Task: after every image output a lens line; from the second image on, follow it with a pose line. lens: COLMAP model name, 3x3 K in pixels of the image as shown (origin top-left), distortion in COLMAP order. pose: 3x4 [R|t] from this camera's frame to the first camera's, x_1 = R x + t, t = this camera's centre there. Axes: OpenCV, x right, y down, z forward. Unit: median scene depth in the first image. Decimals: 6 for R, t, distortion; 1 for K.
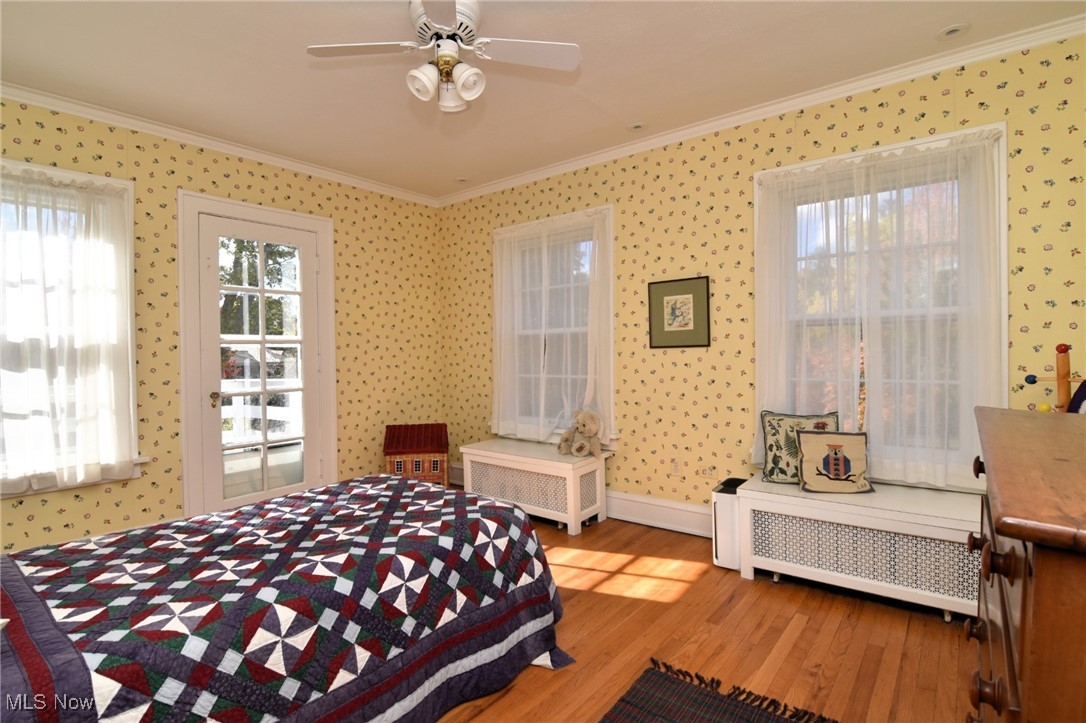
lens RADIAL K [[540.4, 0, 543.0], [0, 540.4, 361.5], [0, 0, 1]] dist [0.002823, 0.000008]
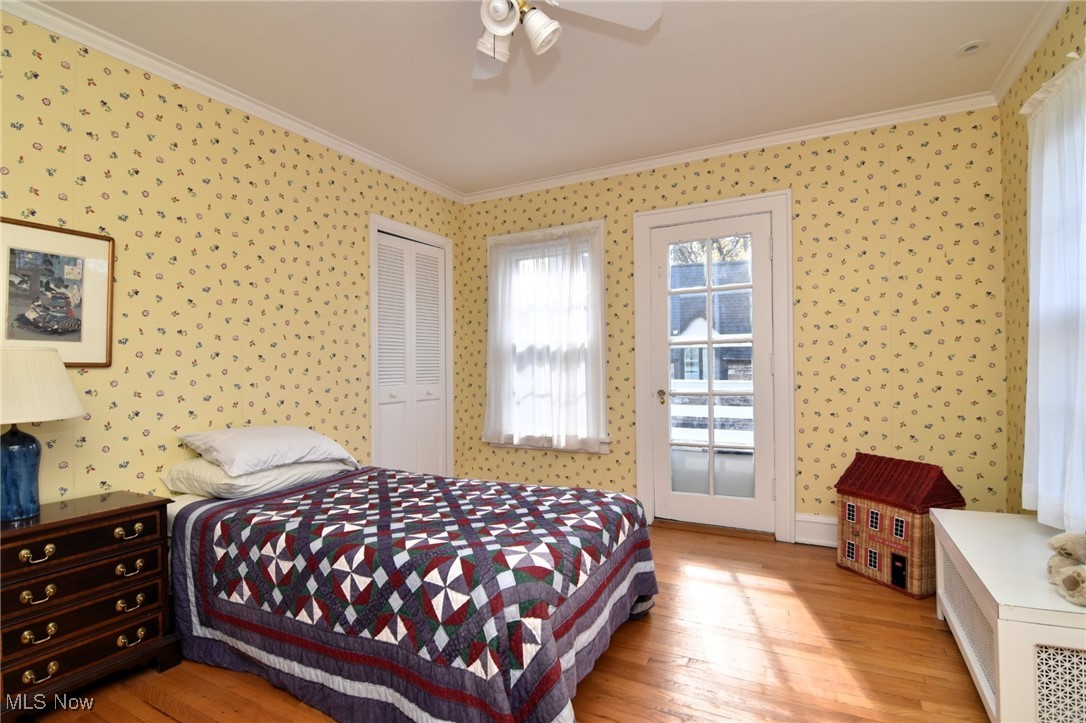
lens RADIAL K [[533.1, 0, 543.0], [0, 533.1, 361.5], [0, 0, 1]] dist [-0.012612, -0.000197]
pose [[0.181519, 0.003888, -0.983380, 0.484318], [-0.005532, 0.999980, 0.002932, -0.002356], [0.983372, 0.004907, 0.181537, 0.693576]]
